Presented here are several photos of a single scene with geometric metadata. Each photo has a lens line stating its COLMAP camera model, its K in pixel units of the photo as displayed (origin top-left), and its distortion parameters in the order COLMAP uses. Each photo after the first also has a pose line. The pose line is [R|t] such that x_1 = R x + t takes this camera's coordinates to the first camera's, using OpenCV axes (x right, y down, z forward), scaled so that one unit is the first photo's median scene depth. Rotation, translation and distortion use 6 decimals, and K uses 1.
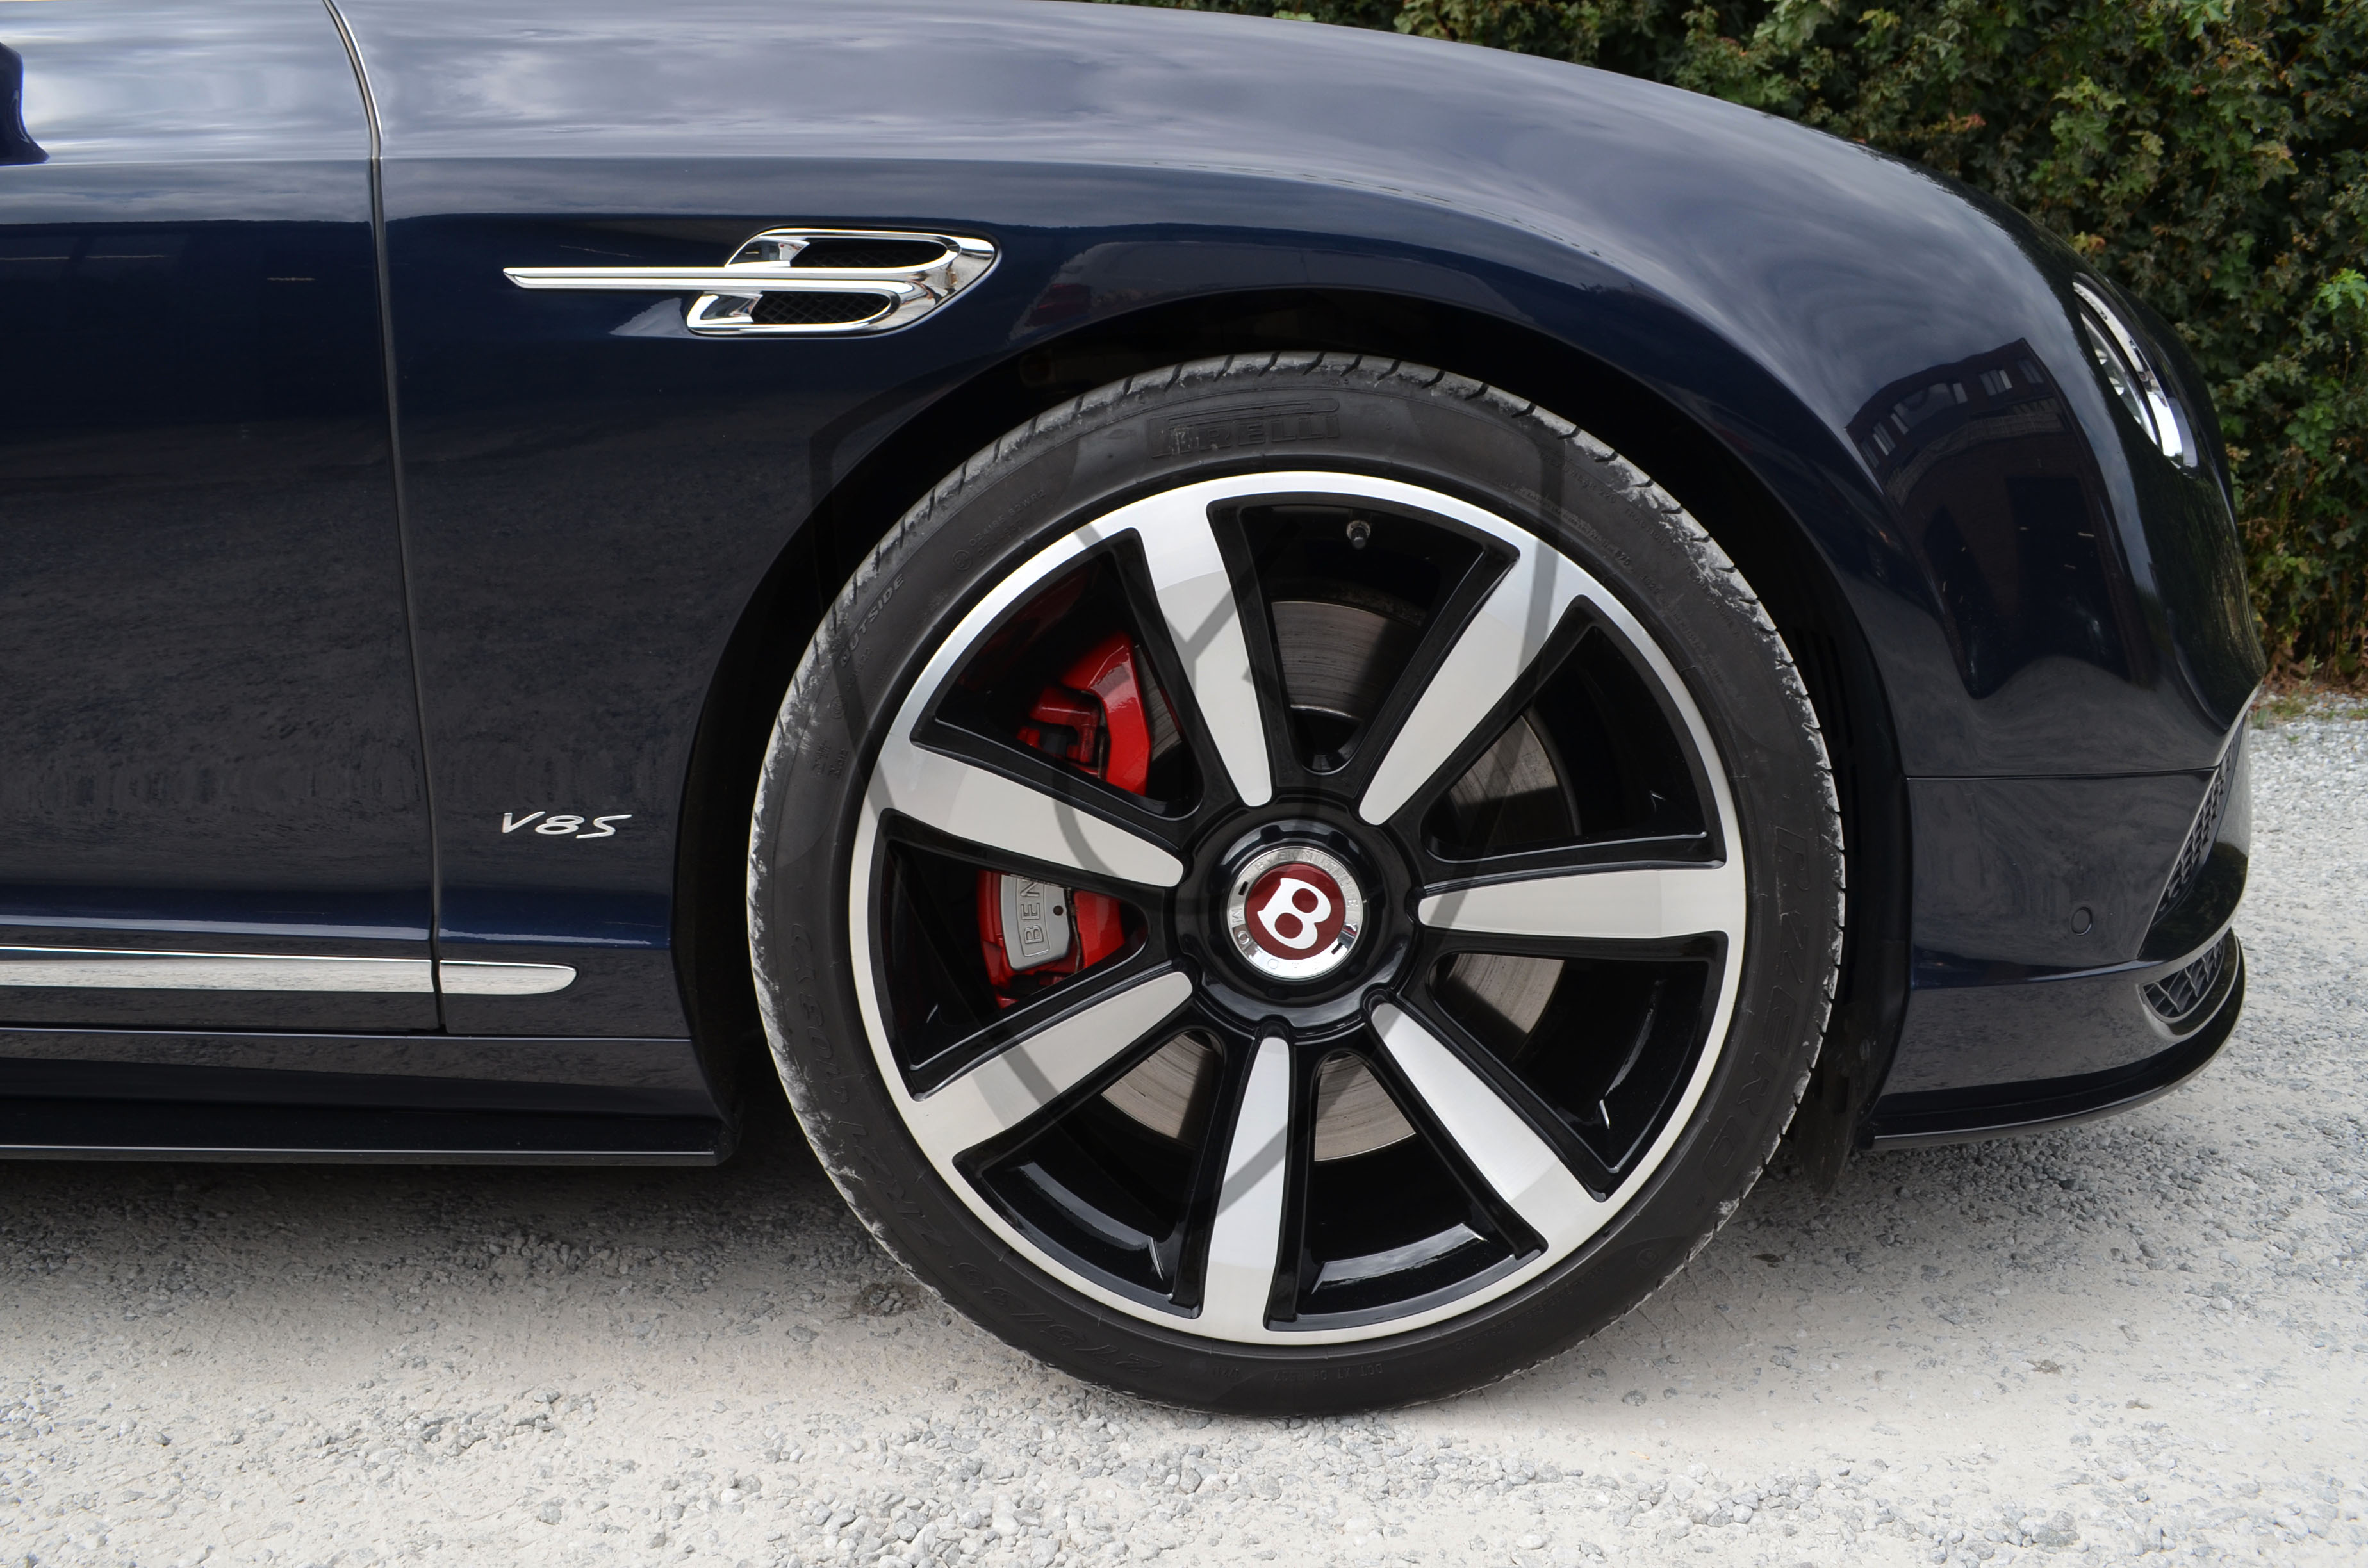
lens RADIAL K [[1852.6, 0, 1177.2], [0, 1852.6, 787.4], [0, 0, 1]] dist [-0.086713, 0.017237]
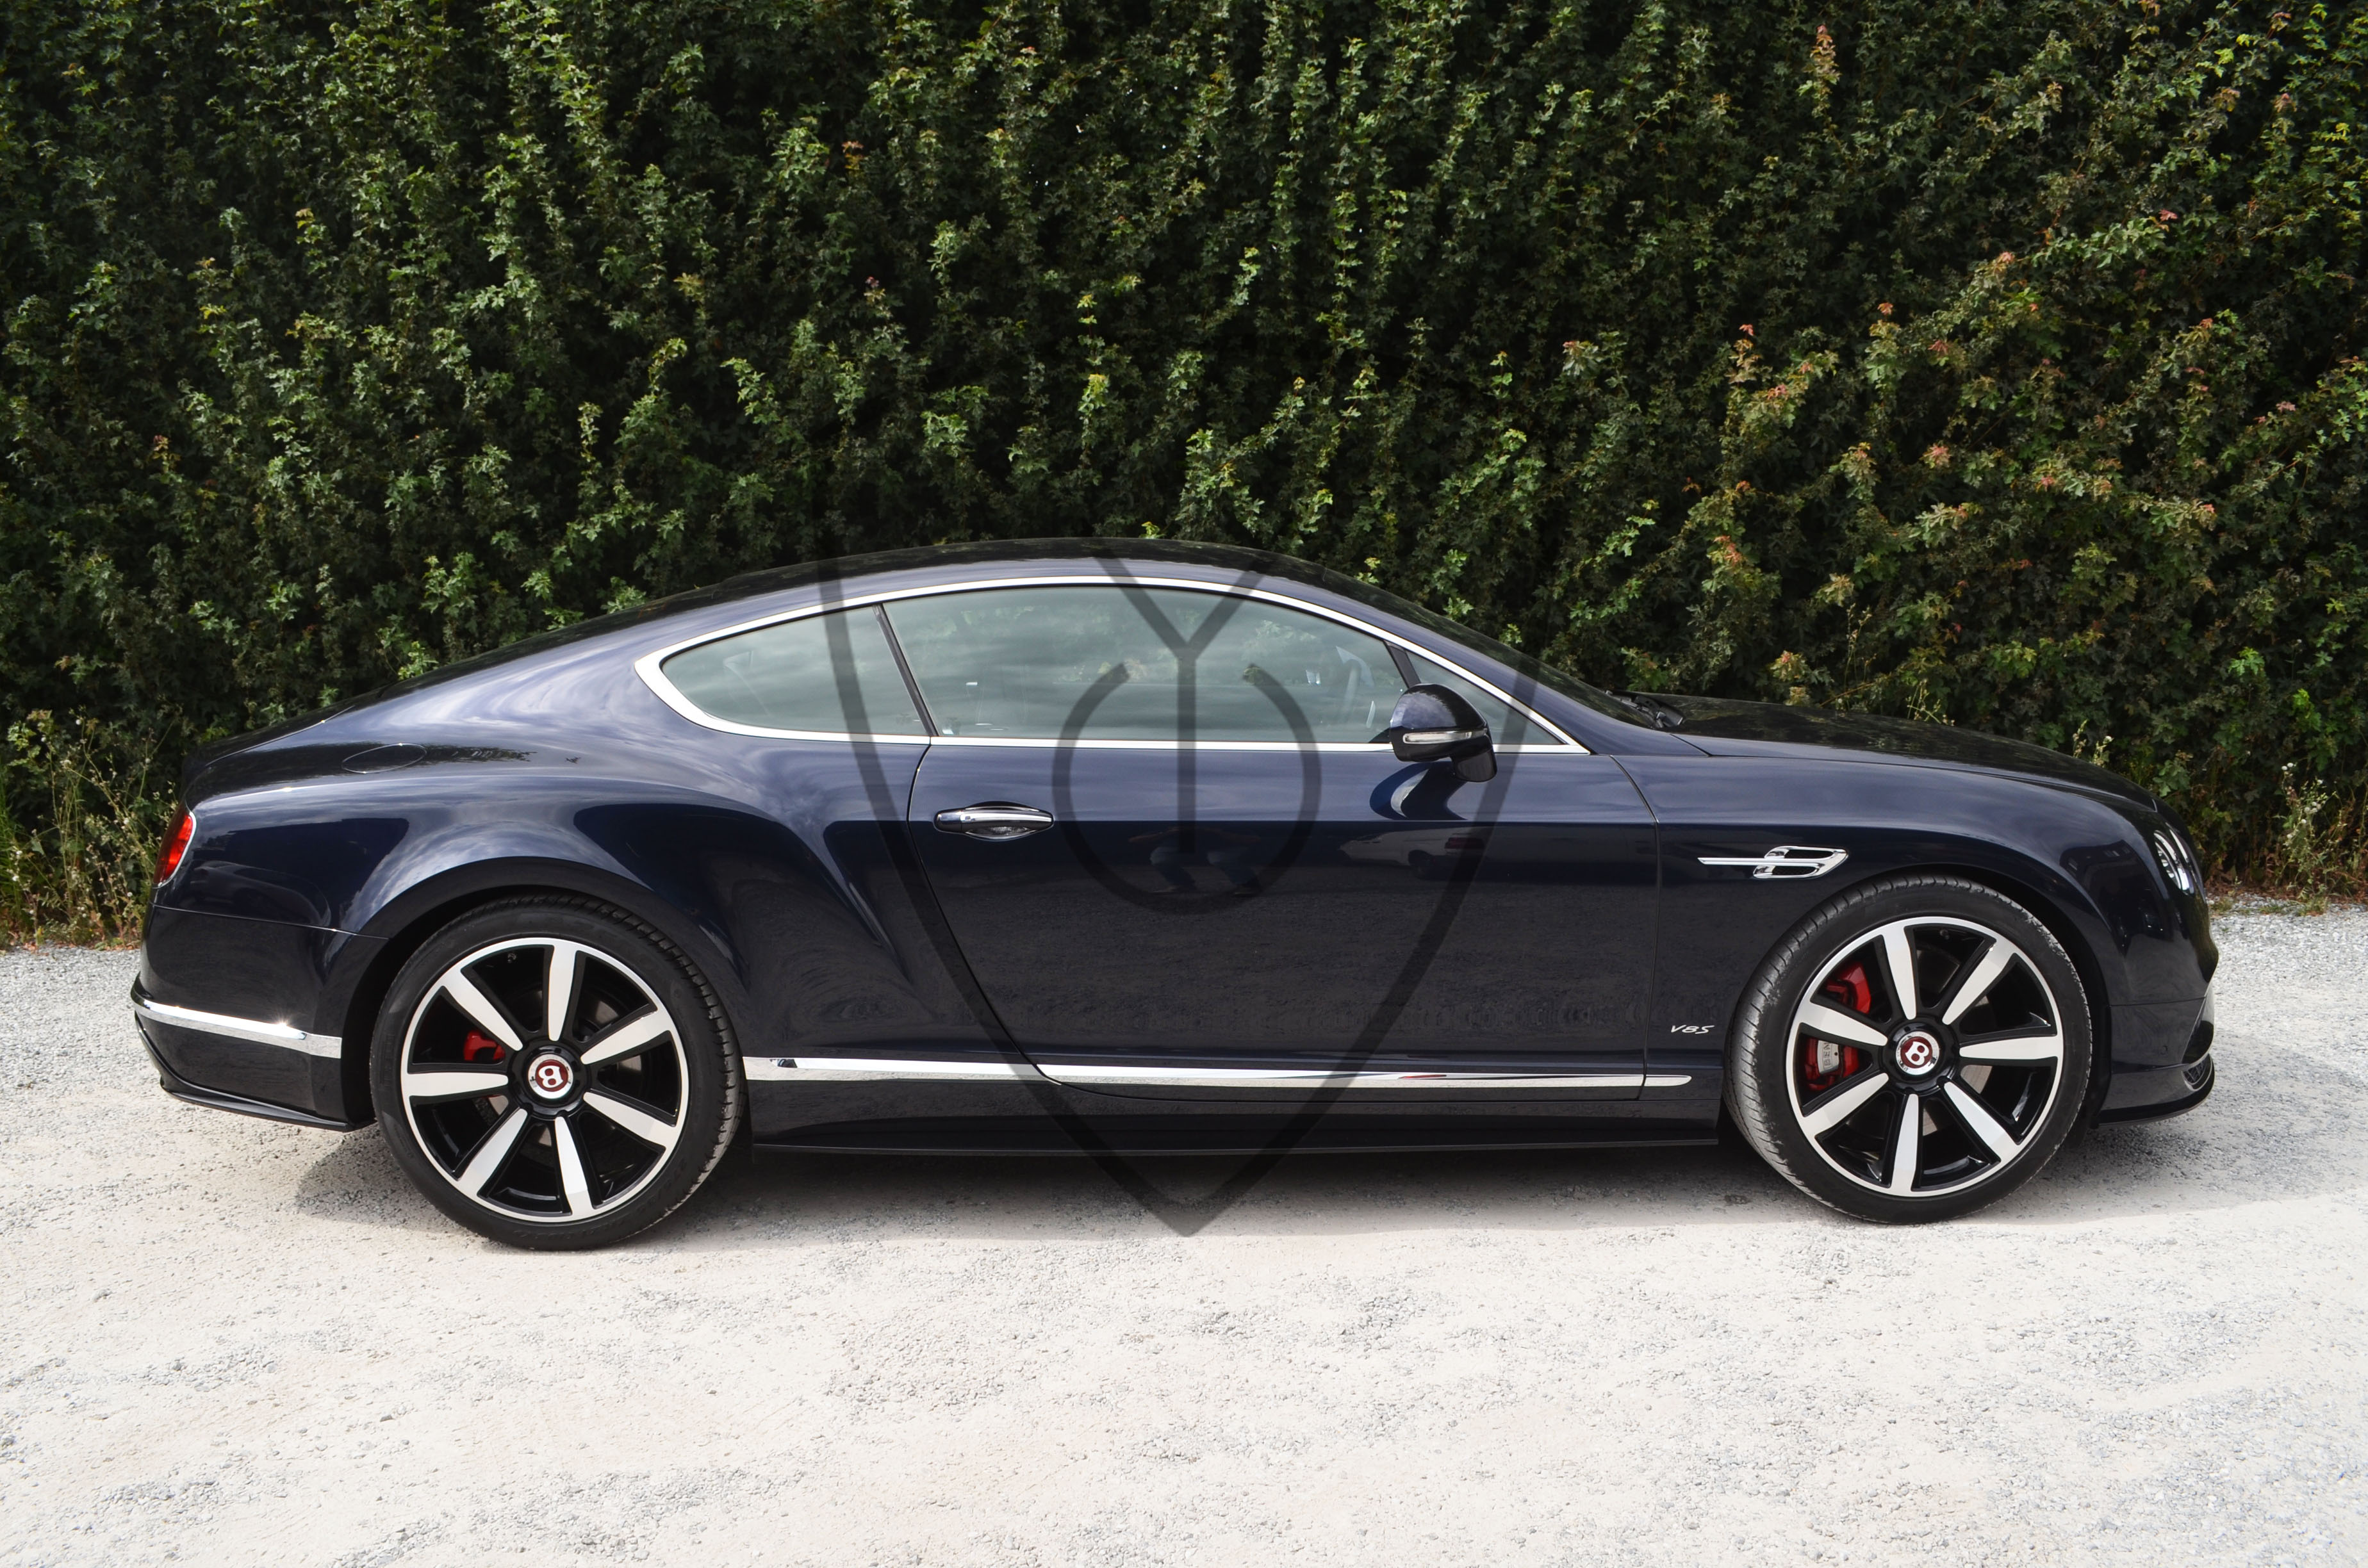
lens RADIAL K [[1852.6, 0, 1177.2], [0, 1852.6, 787.4], [0, 0, 1]] dist [-0.086713, 0.017237]
pose [[0.999434, -0.007987, 0.032667, -1.256915], [0.010217, 0.997586, -0.068688, -0.176454], [-0.032040, 0.068983, 0.997103, -2.003833]]
